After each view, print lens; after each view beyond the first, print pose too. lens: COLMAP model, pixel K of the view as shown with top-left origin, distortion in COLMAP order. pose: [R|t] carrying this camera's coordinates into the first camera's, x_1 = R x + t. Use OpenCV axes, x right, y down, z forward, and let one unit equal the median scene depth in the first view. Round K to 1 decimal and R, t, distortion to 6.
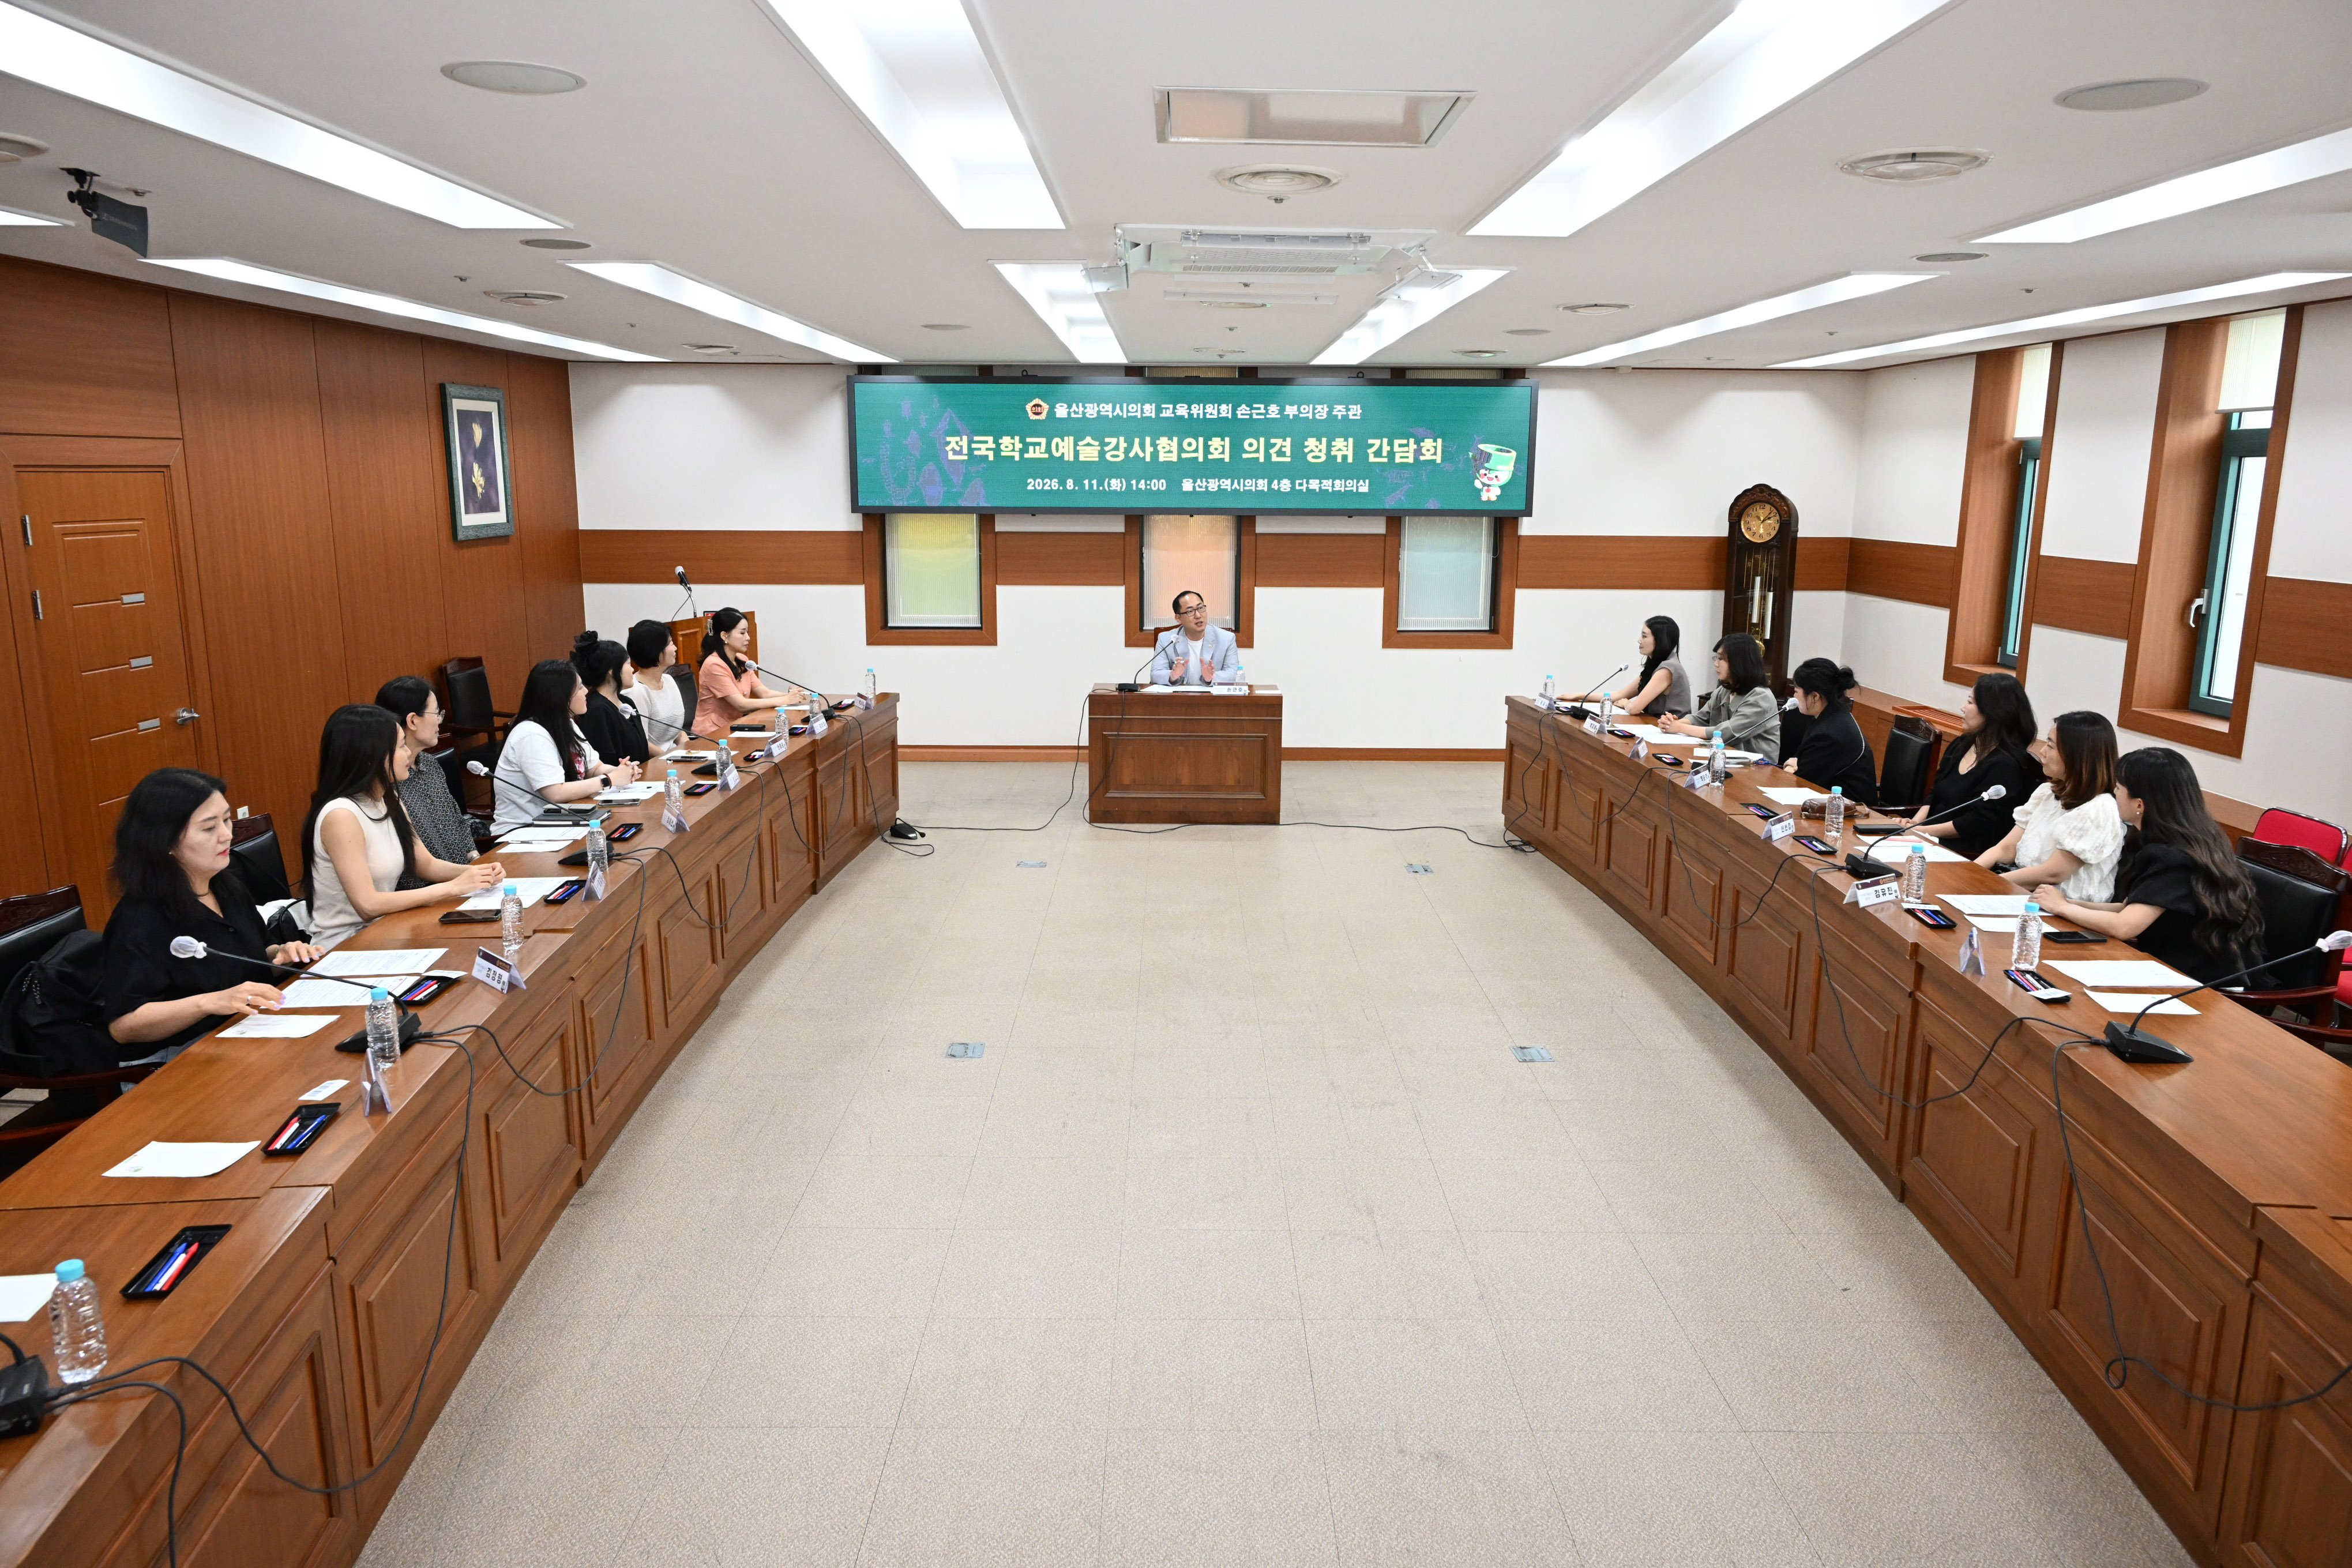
lens RADIAL K [[1581.2, 0, 1176.0], [0, 1581.2, 784.0], [0, 0, 1]] dist [-0.003184, -0.000324]
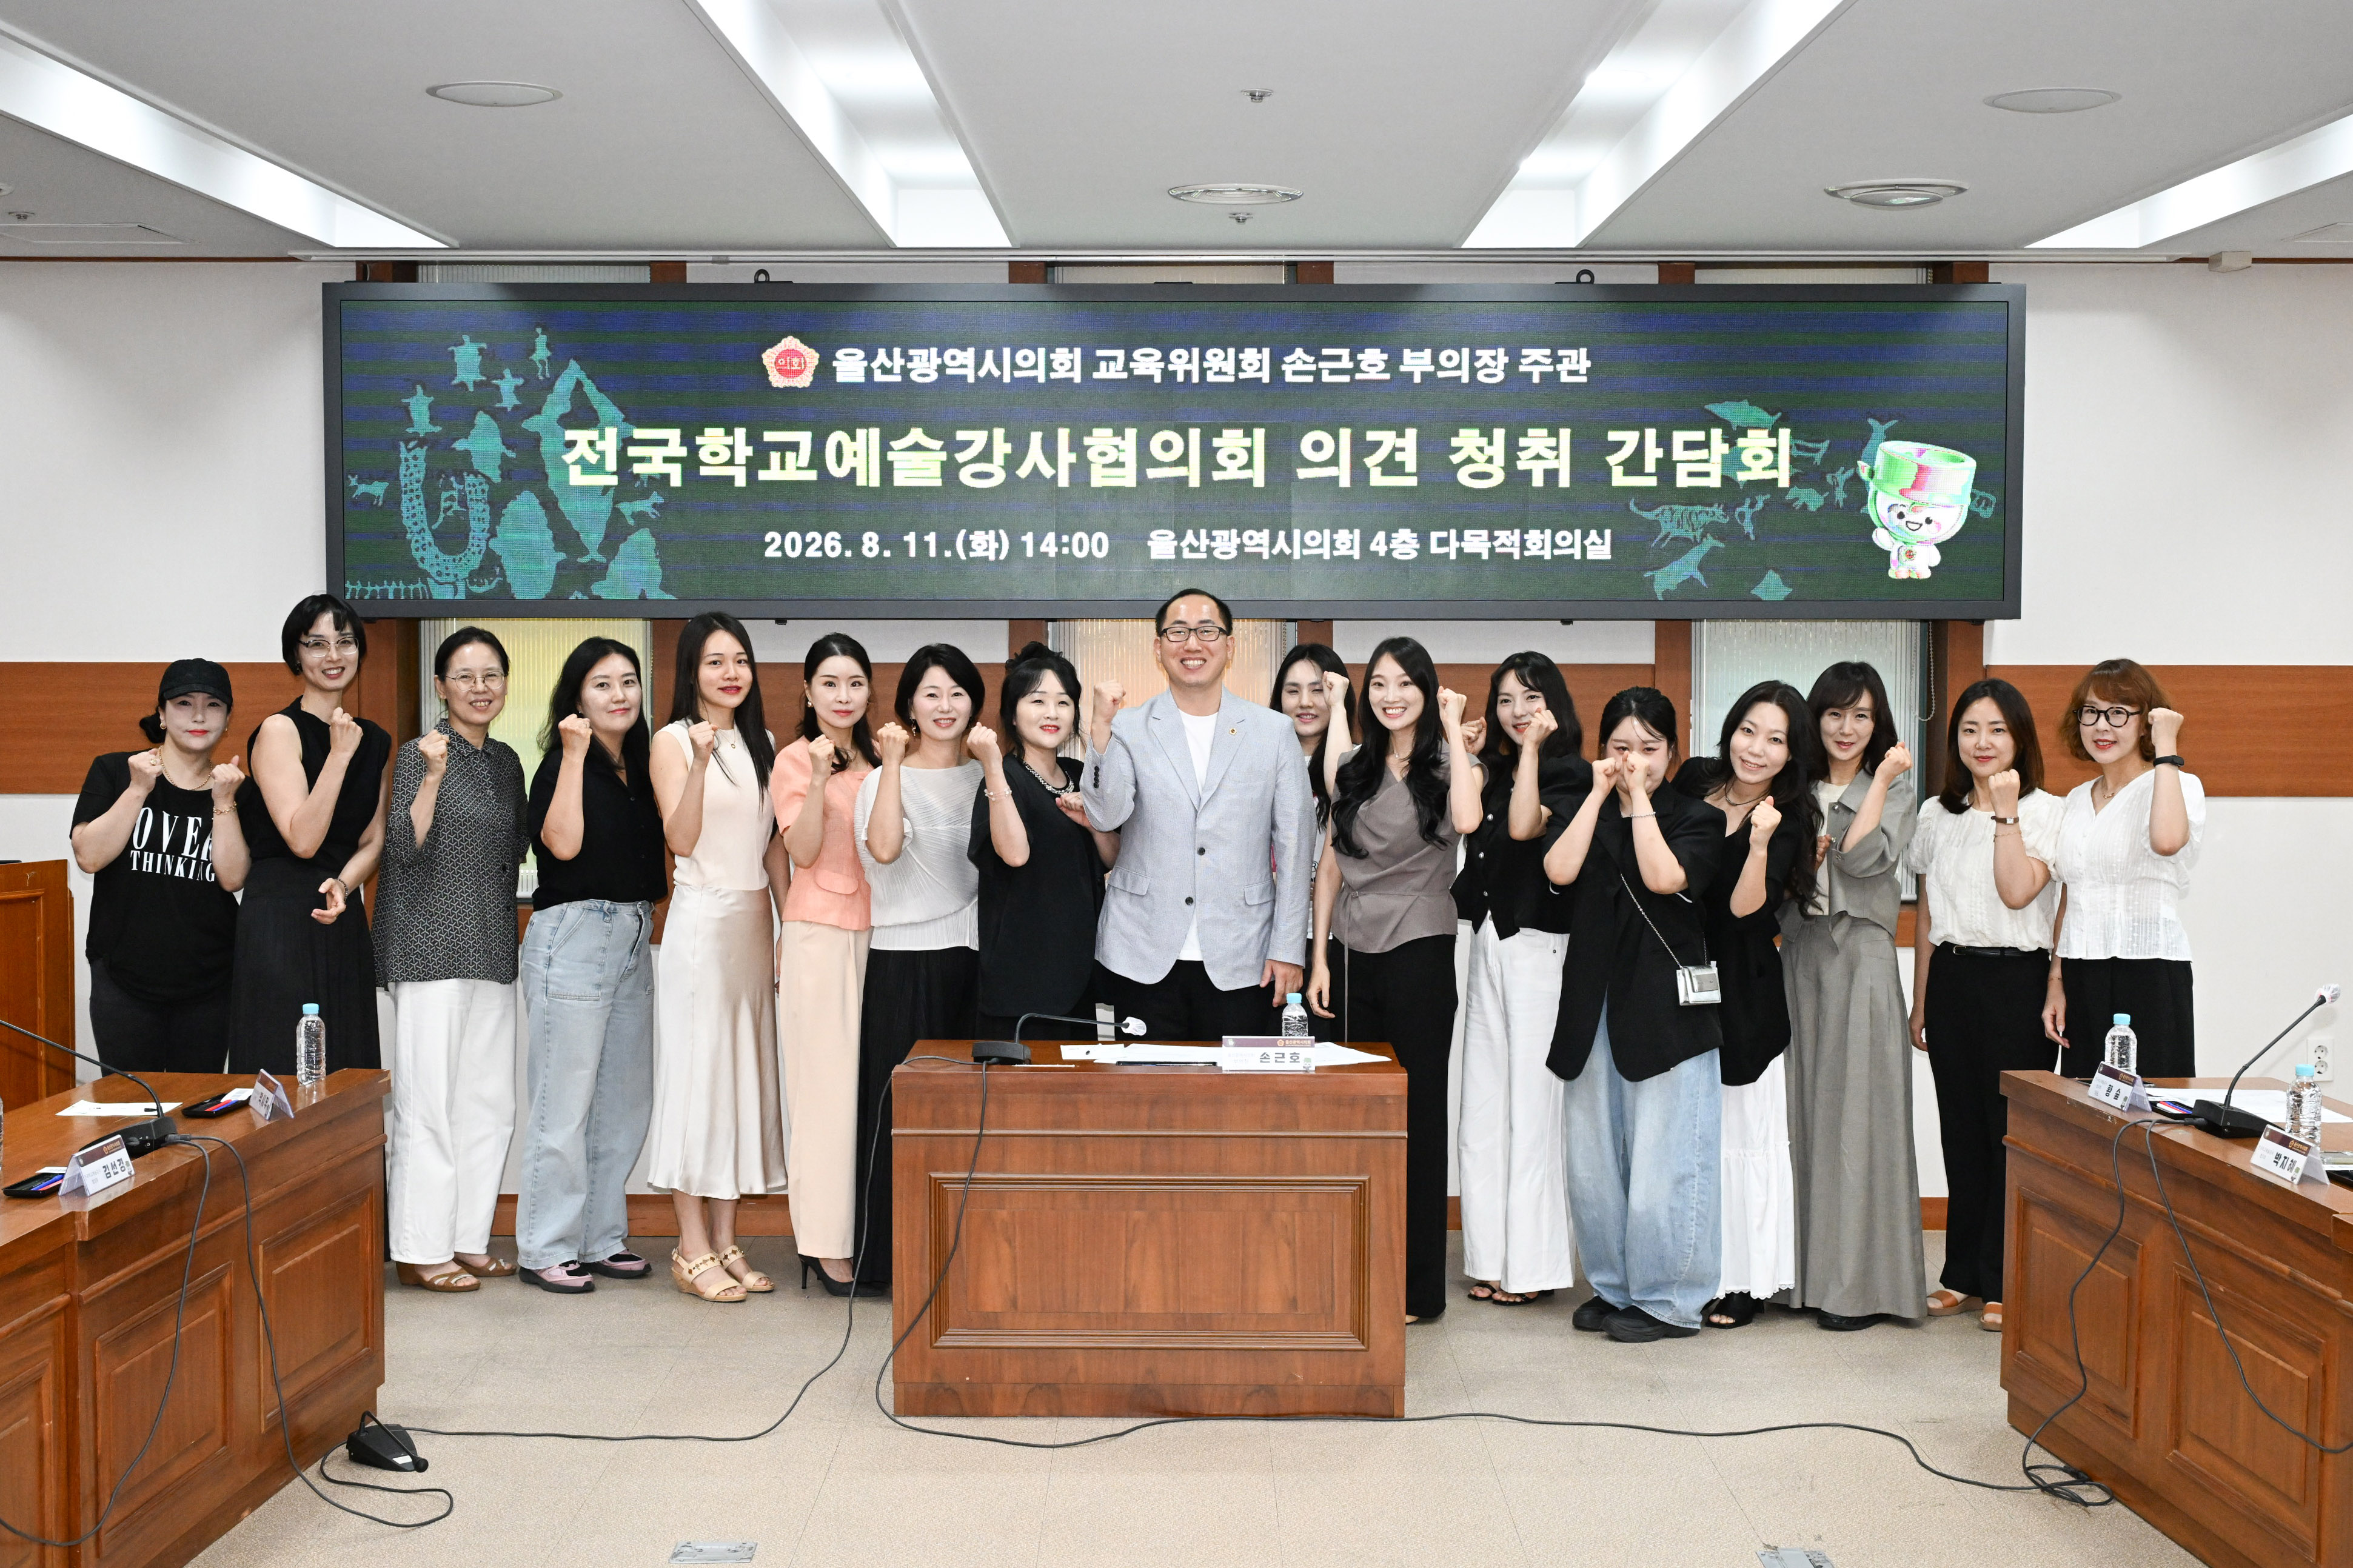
lens RADIAL K [[3141.8, 0, 1176.5], [0, 3141.8, 784.0], [0, 0, 1]] dist [0.007704, -0.018043]
pose [[0.999986, -0.004704, -0.002351, 0.012591], [0.004335, 0.990419, -0.138030, -0.018127], [0.002978, 0.138018, 0.990425, 0.215451]]
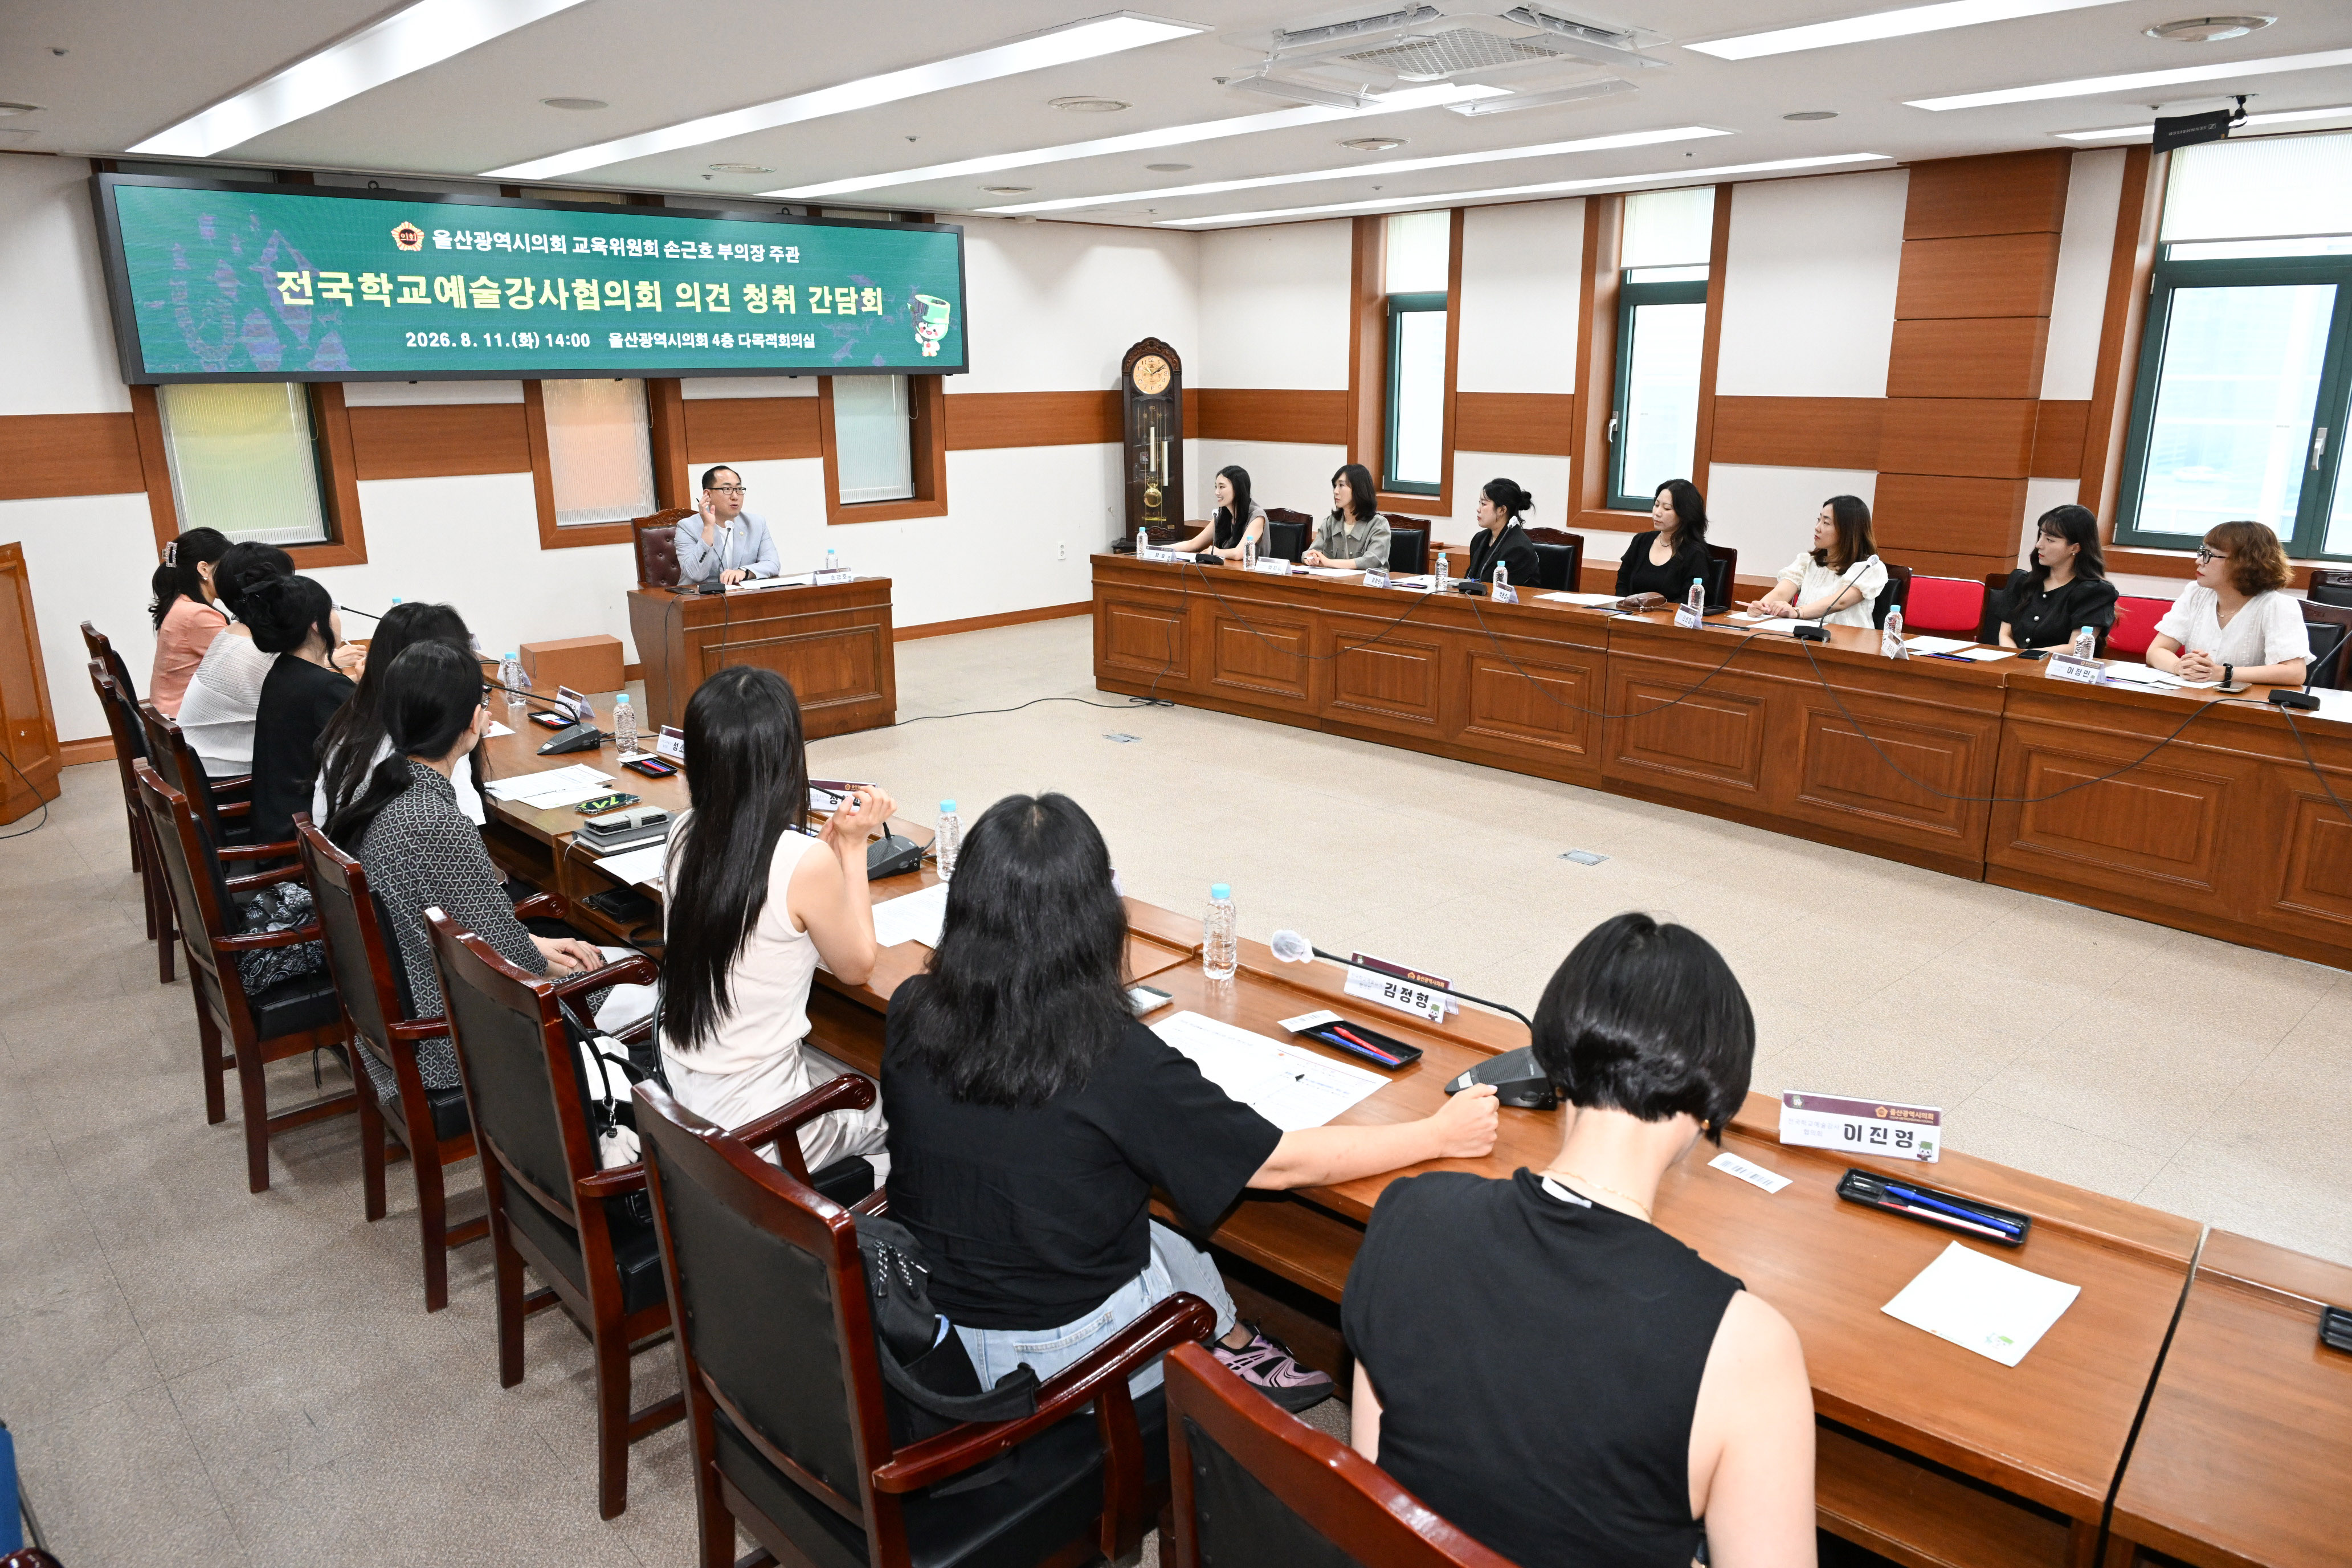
lens RADIAL K [[1559.6, 0, 1185.4], [0, 1559.6, 782.7], [0, 0, 1]] dist [-0.000264, 0.000097]
pose [[0.732515, -0.188054, 0.654261, -0.345981], [0.140820, 0.982158, 0.124639, -0.025085], [-0.666026, 0.000833, 0.745928, 0.210205]]
